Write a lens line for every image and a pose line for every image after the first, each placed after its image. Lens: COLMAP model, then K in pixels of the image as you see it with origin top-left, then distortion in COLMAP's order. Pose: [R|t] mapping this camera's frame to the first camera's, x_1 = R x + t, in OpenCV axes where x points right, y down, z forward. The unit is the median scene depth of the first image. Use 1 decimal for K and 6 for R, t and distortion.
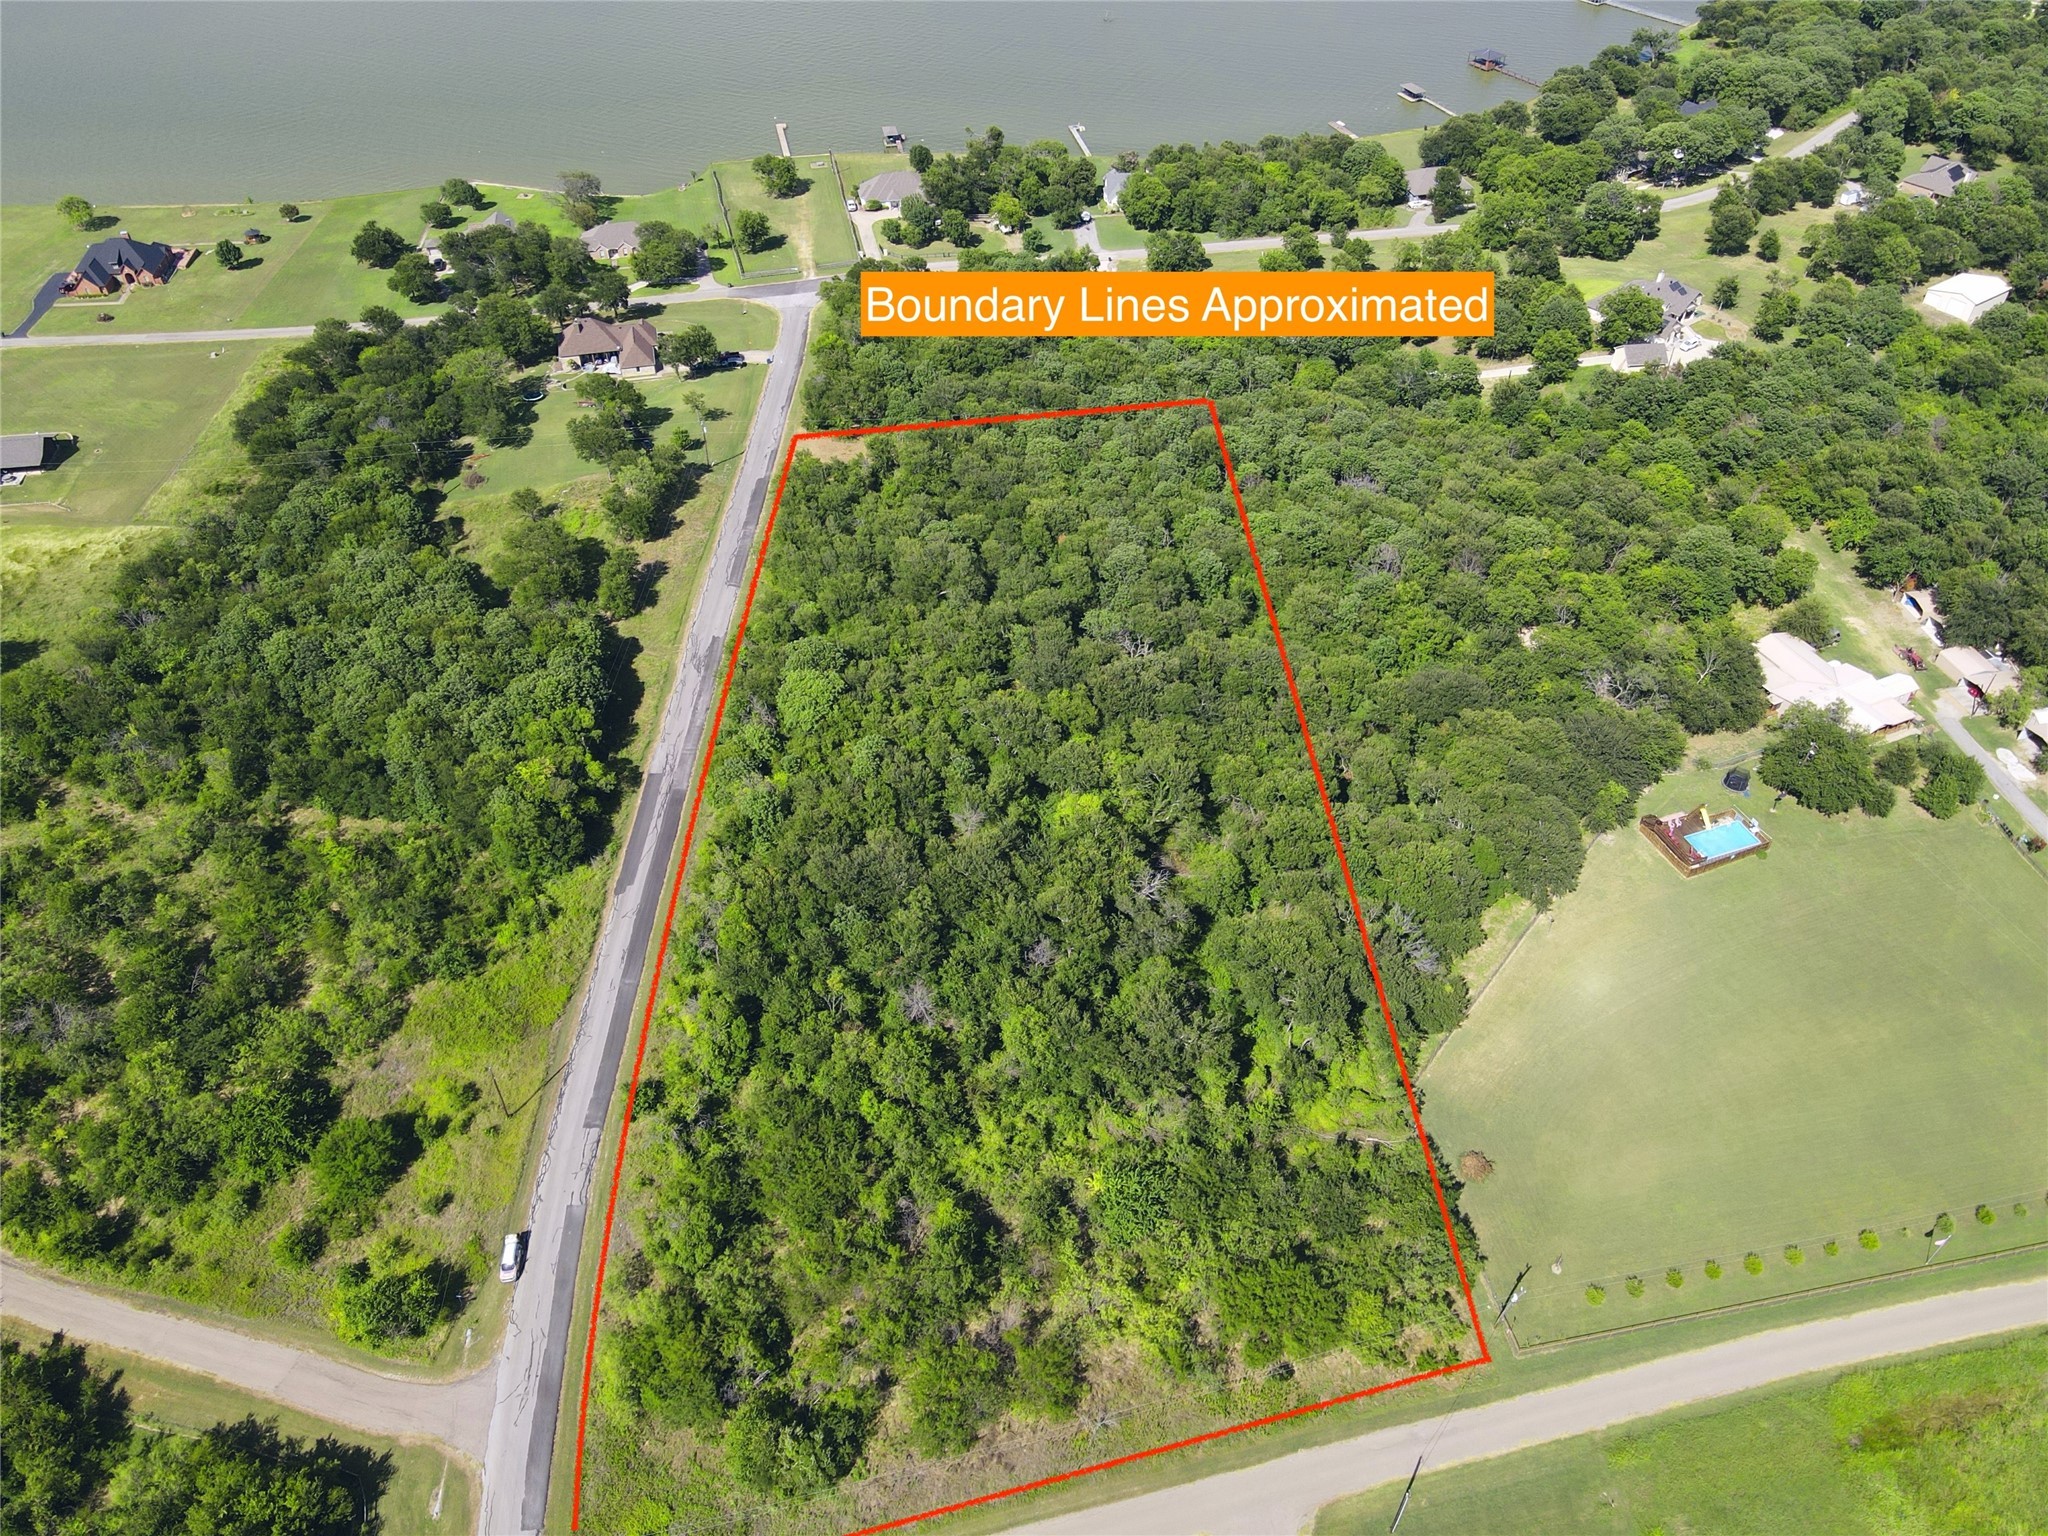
lens RADIAL K [[1505.3, 0, 1024.0], [0, 1505.3, 768.0], [0, 0, 1]] dist [0.003486, 0.007020]
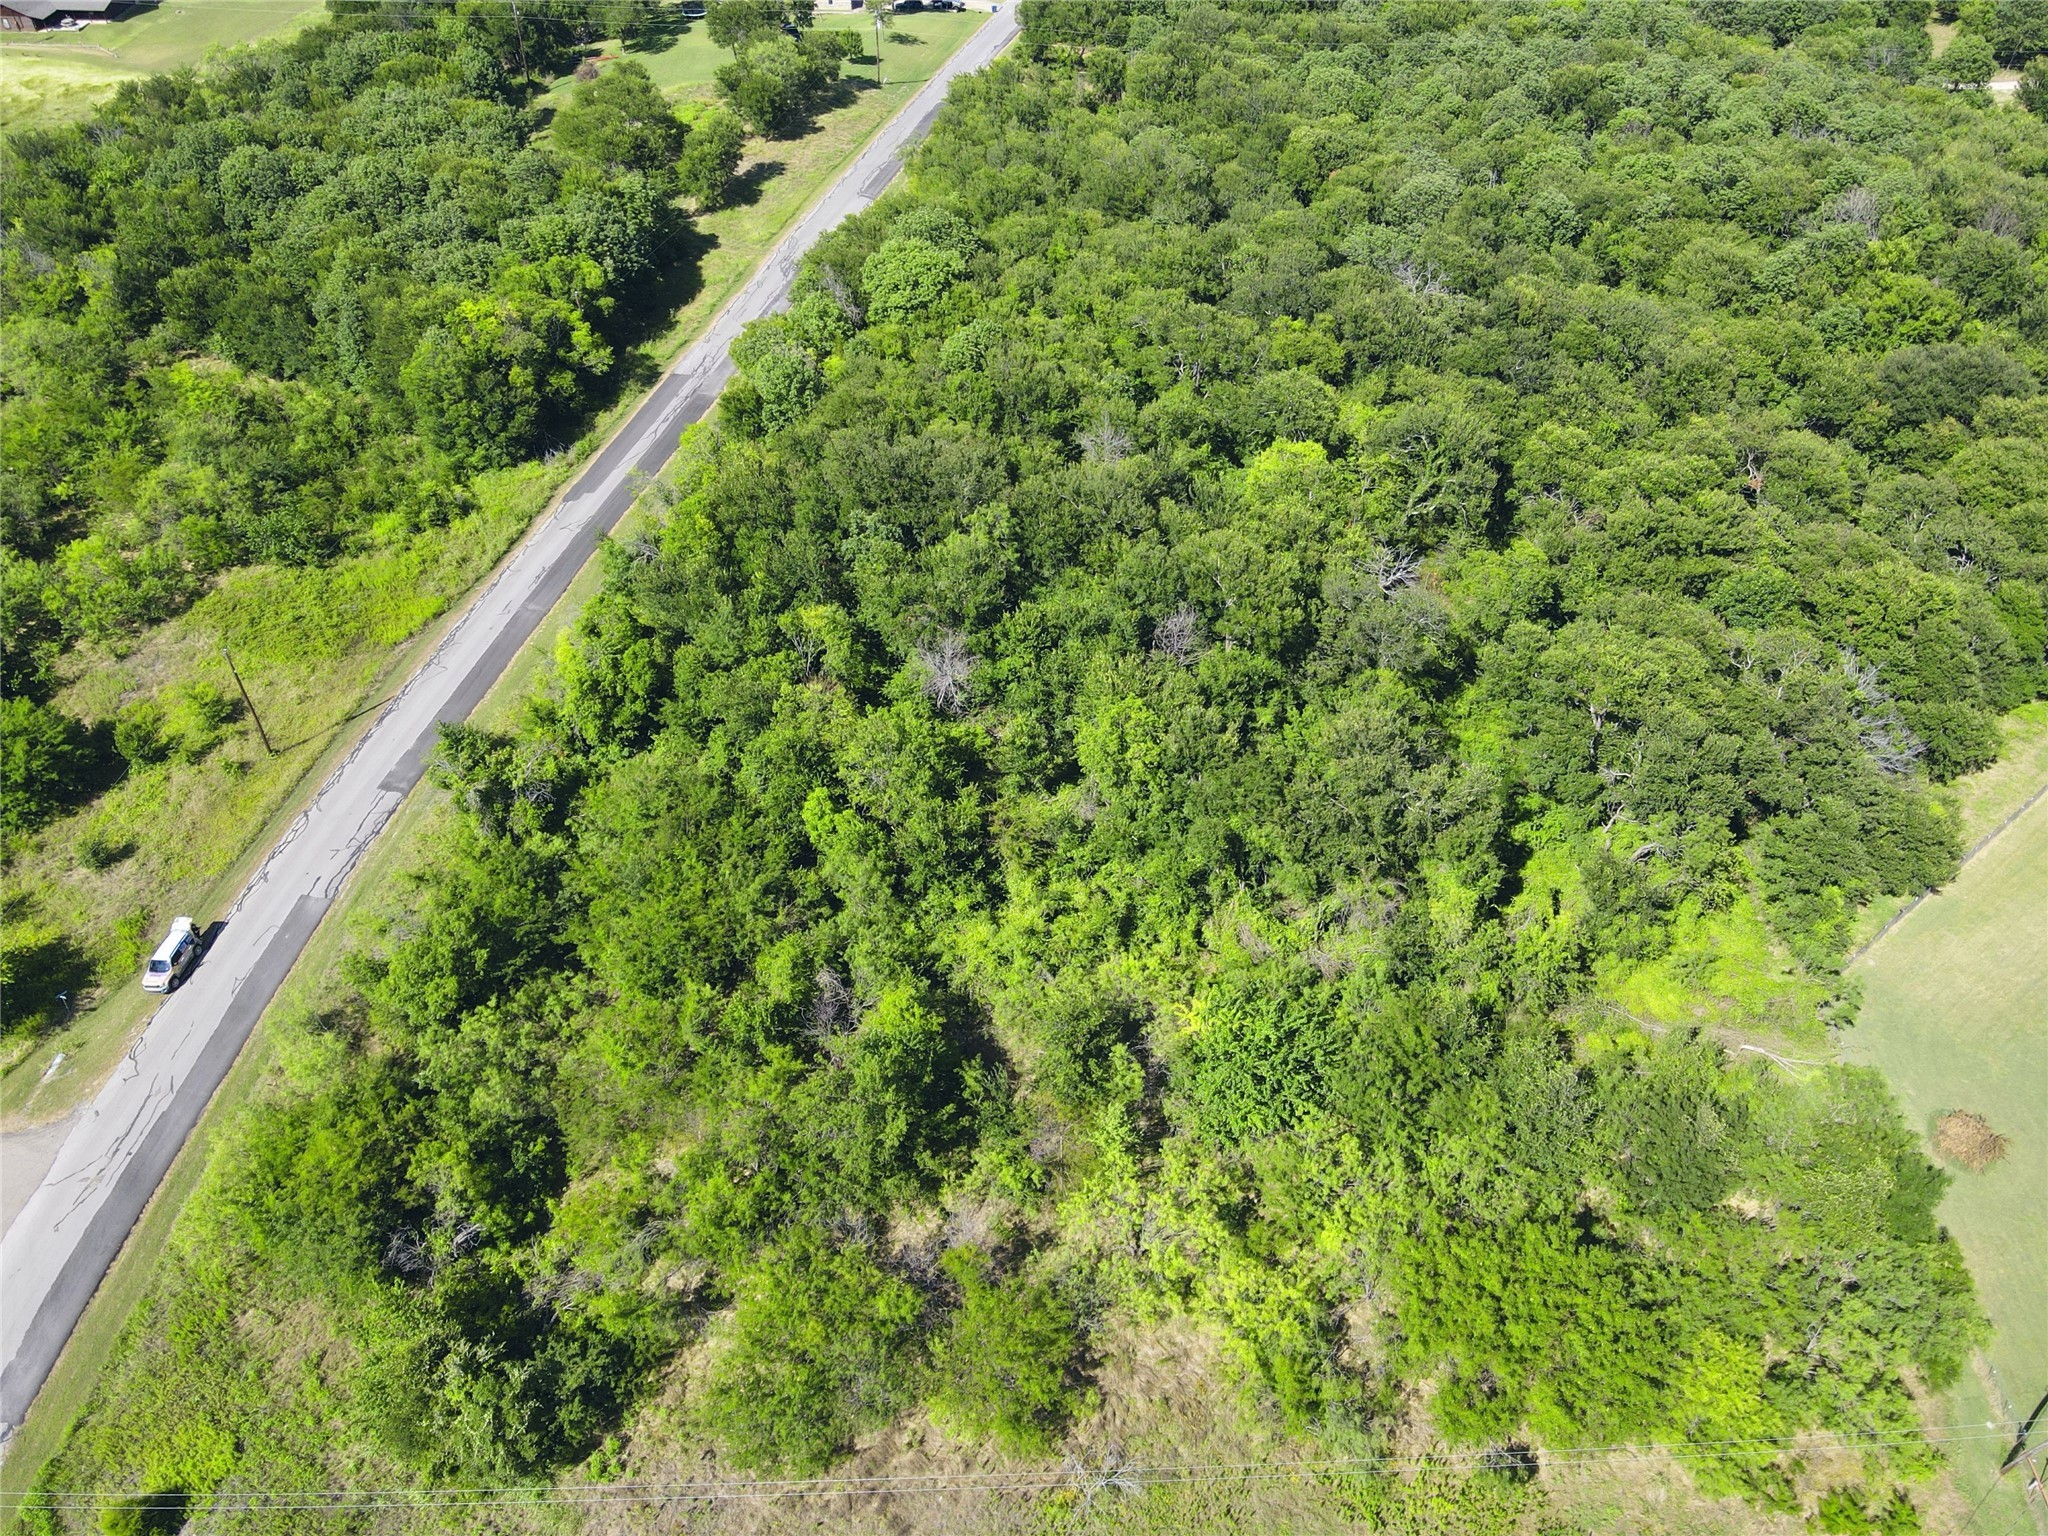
lens RADIAL K [[1523.3, 0, 1024.0], [0, 1523.3, 768.0], [0, 0, 1]] dist [0.027995, -0.027061]
pose [[0.975567, 0.167165, -0.142564, 0.051238], [-0.163488, 0.985843, 0.037214, 0.180583], [0.146767, -0.012998, 0.989086, 0.471347]]
